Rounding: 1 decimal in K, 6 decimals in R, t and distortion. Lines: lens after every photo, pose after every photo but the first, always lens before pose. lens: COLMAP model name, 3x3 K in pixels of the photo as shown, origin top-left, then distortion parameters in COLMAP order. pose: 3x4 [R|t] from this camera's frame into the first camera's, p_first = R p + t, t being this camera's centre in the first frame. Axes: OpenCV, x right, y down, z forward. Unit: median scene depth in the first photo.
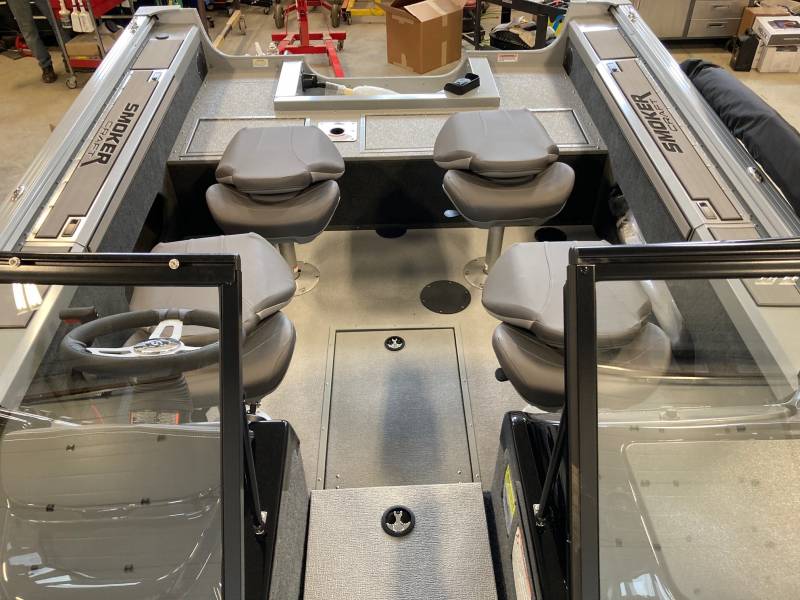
lens RADIAL K [[635.8, 0, 400.0], [0, 635.8, 300.0], [0, 0, 1]] dist [0.038502, -0.007296]
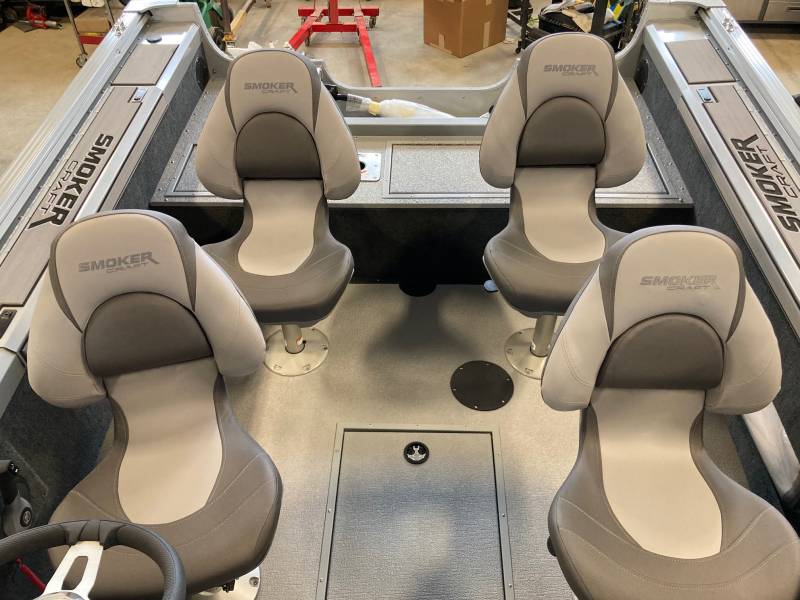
lens RADIAL K [[635.8, 0, 400.0], [0, 635.8, 300.0], [0, 0, 1]] dist [0.038502, -0.007296]
pose [[0.998415, 0.036777, -0.042612, -0.001406], [-0.034334, 0.997800, 0.056716, -0.140360], [0.044605, -0.055163, 0.997481, 0.173064]]
